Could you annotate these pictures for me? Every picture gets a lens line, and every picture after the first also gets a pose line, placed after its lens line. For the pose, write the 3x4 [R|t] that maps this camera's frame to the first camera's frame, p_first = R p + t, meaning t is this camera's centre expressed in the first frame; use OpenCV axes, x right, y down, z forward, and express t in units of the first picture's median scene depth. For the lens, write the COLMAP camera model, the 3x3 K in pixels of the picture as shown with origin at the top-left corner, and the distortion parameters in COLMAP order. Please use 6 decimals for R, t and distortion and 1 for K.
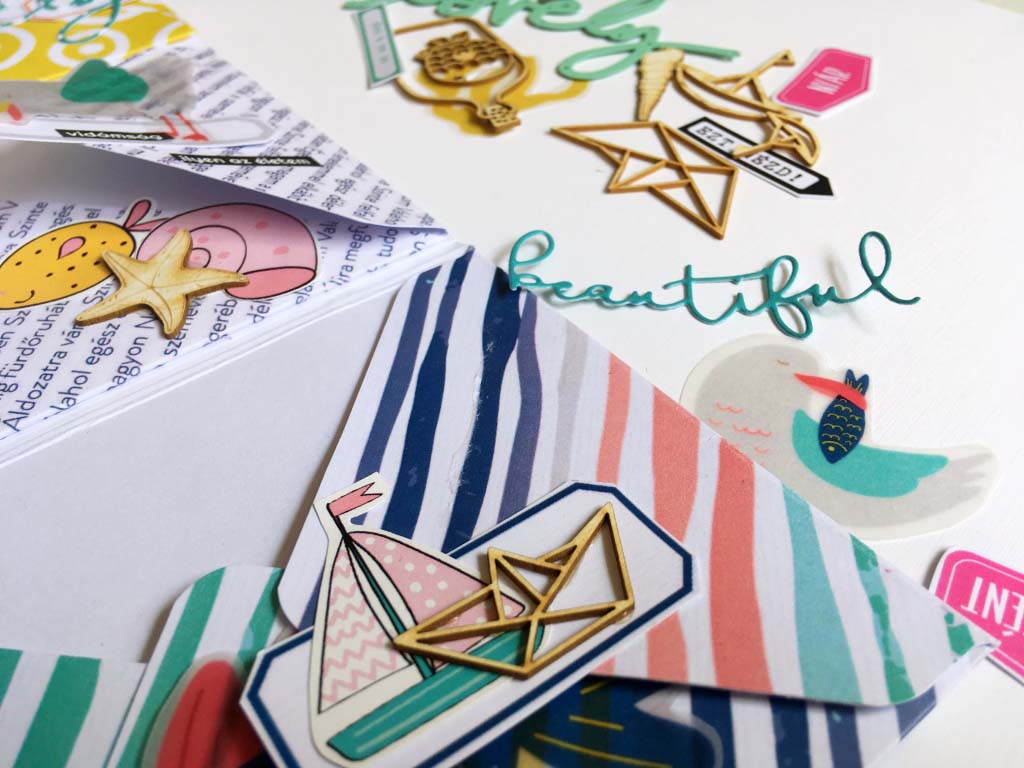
lens RADIAL K [[954.9, 0, 512.0], [0, 954.9, 384.0], [0, 0, 1]] dist [0.138479, -0.386455]
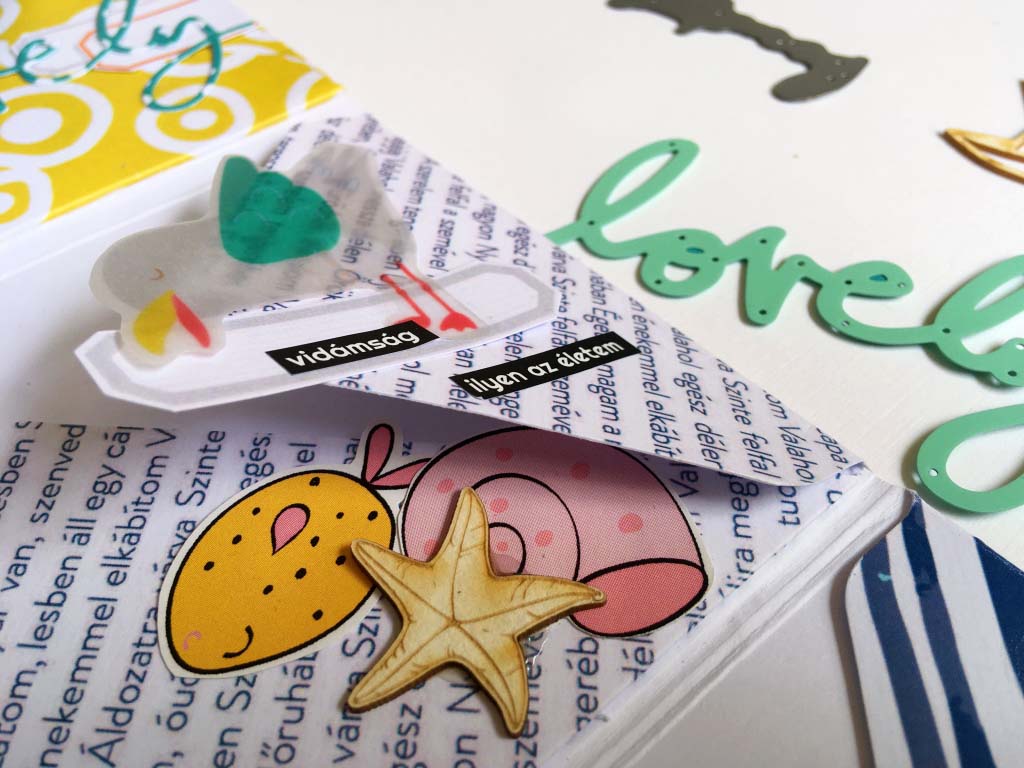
lens RADIAL K [[954.9, 0, 512.0], [0, 954.9, 384.0], [0, 0, 1]] dist [0.138479, -0.386455]
pose [[0.998883, -0.036197, 0.030378, -0.354106], [0.034106, 0.997188, 0.066722, -0.291310], [-0.032707, -0.065612, 0.997309, 0.411572]]
